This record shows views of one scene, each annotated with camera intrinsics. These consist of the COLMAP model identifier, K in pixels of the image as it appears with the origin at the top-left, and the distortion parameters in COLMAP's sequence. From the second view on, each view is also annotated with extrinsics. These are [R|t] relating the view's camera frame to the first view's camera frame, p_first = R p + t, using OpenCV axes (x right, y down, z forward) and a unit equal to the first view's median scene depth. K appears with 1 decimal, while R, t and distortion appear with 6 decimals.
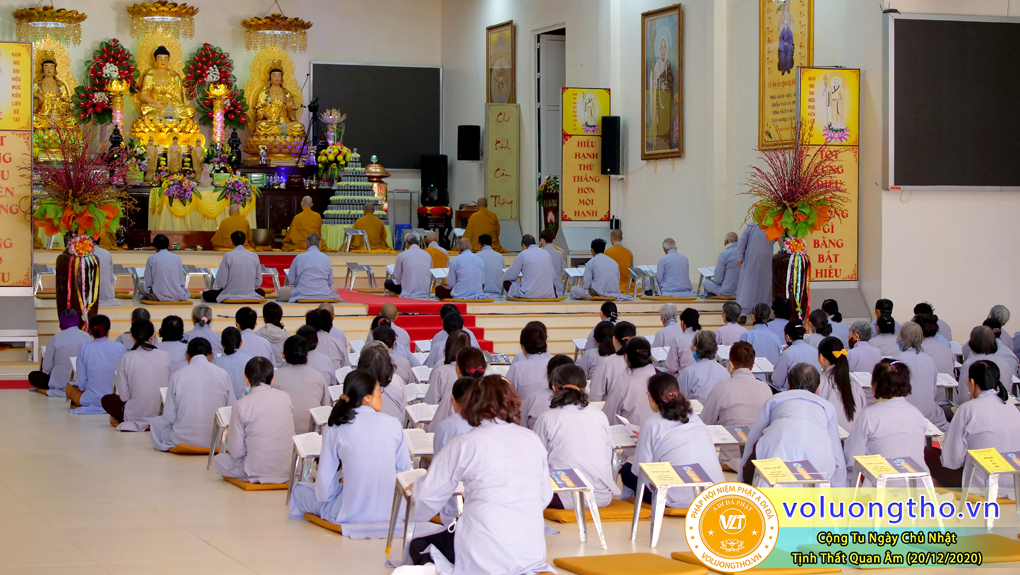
lens RADIAL K [[2249.6, 0, 509.3], [0, 2249.6, 295.1], [0, 0, 1]] dist [-0.006327, 0.000000]
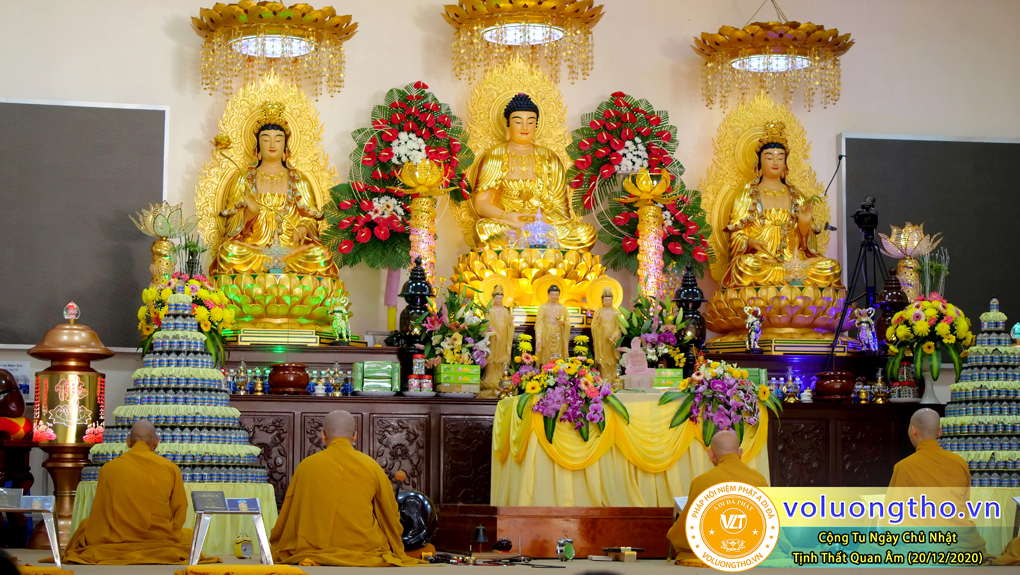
lens RADIAL K [[2249.6, 0, 514.7], [0, 2249.6, 288.3], [0, 0, 1]] dist [-0.006327, 0.000000]
pose [[0.988563, -0.020261, -0.149439, -0.090053], [0.001969, 0.992583, -0.121552, -0.017432], [0.150794, 0.119868, 0.981271, 0.567273]]
